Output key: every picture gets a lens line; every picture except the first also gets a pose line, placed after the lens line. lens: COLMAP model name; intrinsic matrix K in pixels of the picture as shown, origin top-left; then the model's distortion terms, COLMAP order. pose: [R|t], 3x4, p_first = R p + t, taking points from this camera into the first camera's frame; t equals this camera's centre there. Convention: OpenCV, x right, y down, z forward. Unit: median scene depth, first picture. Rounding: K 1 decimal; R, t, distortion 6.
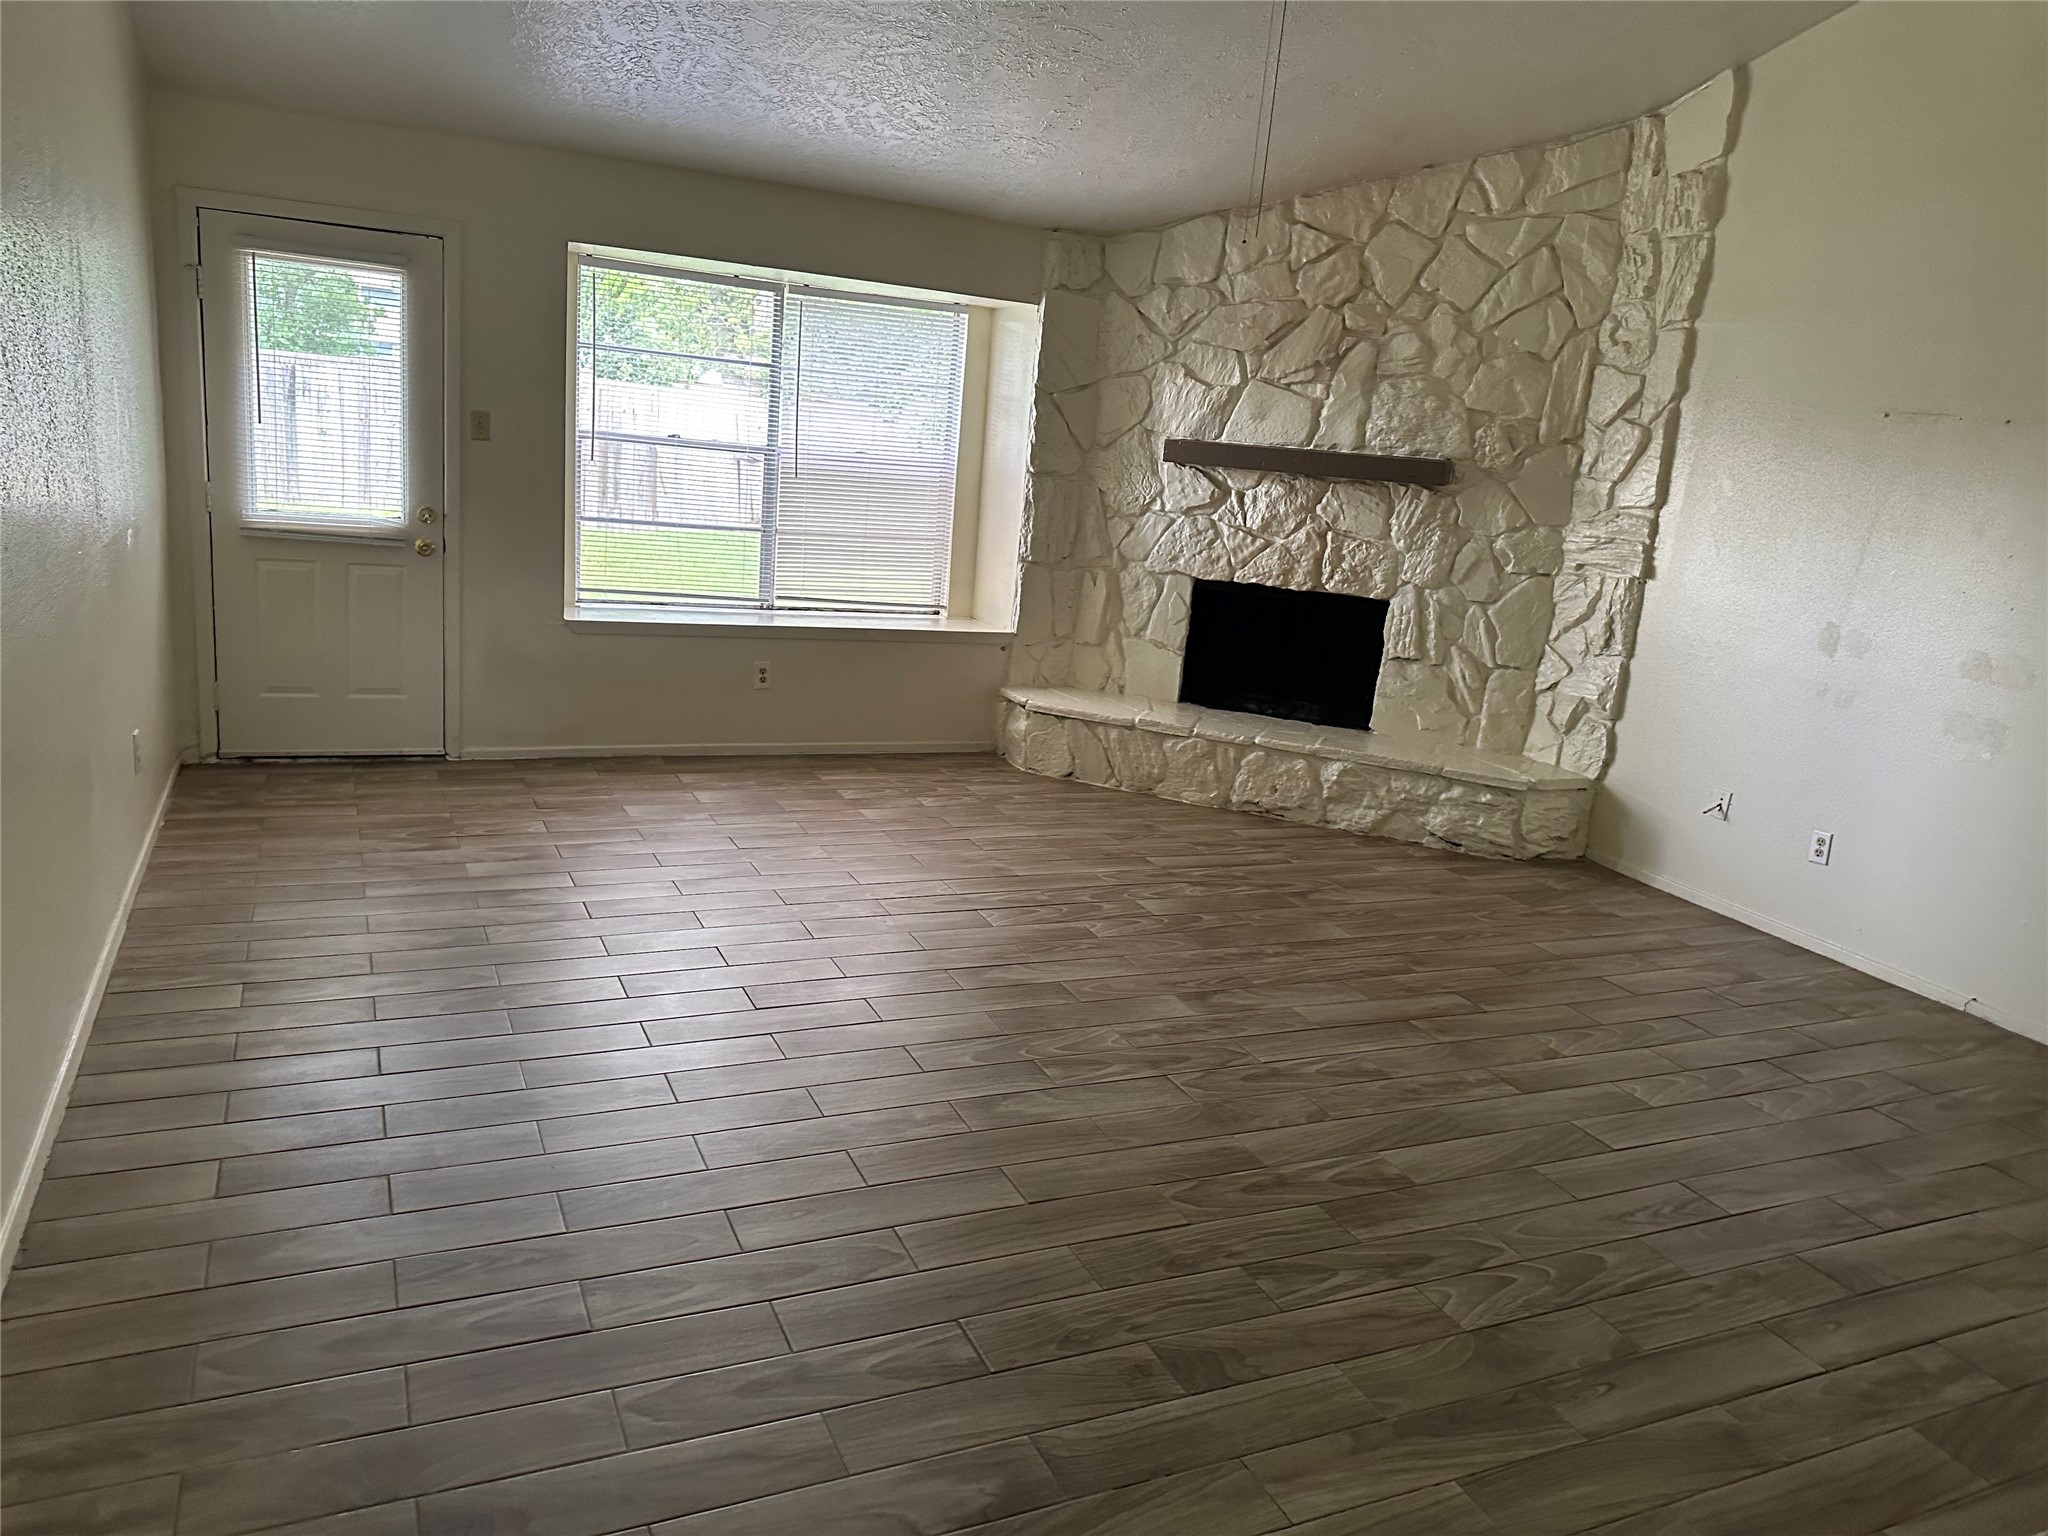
lens RADIAL K [[1450.3, 0, 1023.2], [0, 1450.3, 757.2], [0, 0, 1]] dist [0.049990, -0.043217]
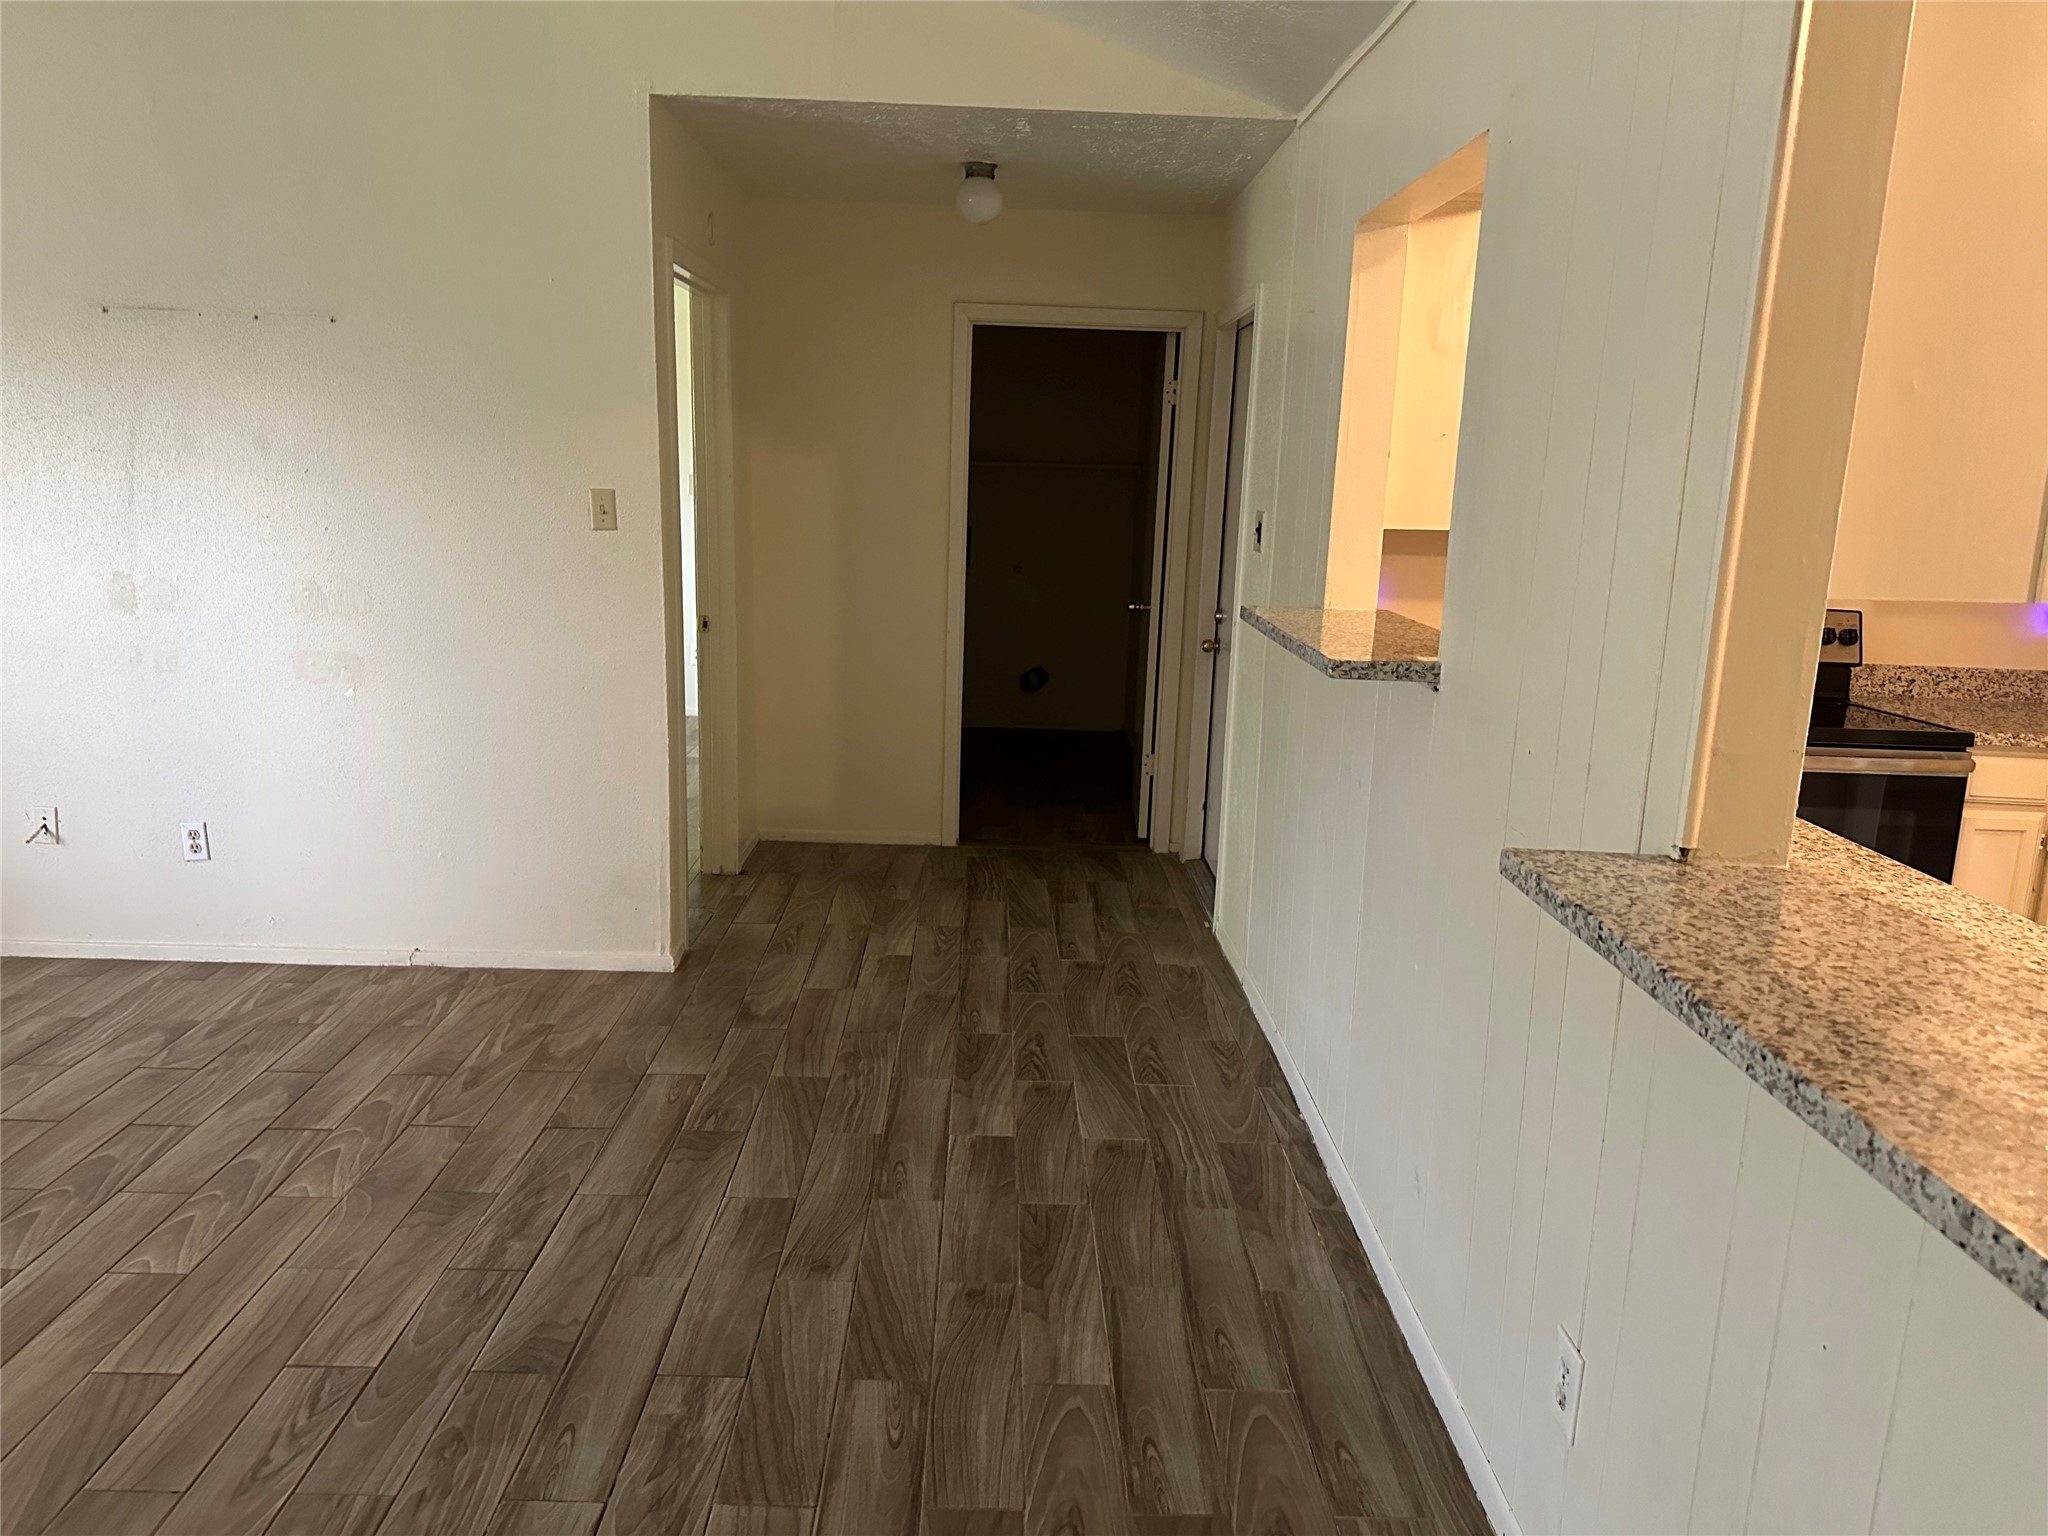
lens RADIAL K [[1450.3, 0, 1023.2], [0, 1450.3, 757.2], [0, 0, 1]] dist [0.049990, -0.043217]
pose [[0.412764, -0.259468, 0.873099, 0.032137], [0.213998, 0.959361, 0.183934, -0.043708], [-0.885342, 0.110920, 0.451515, 0.250715]]
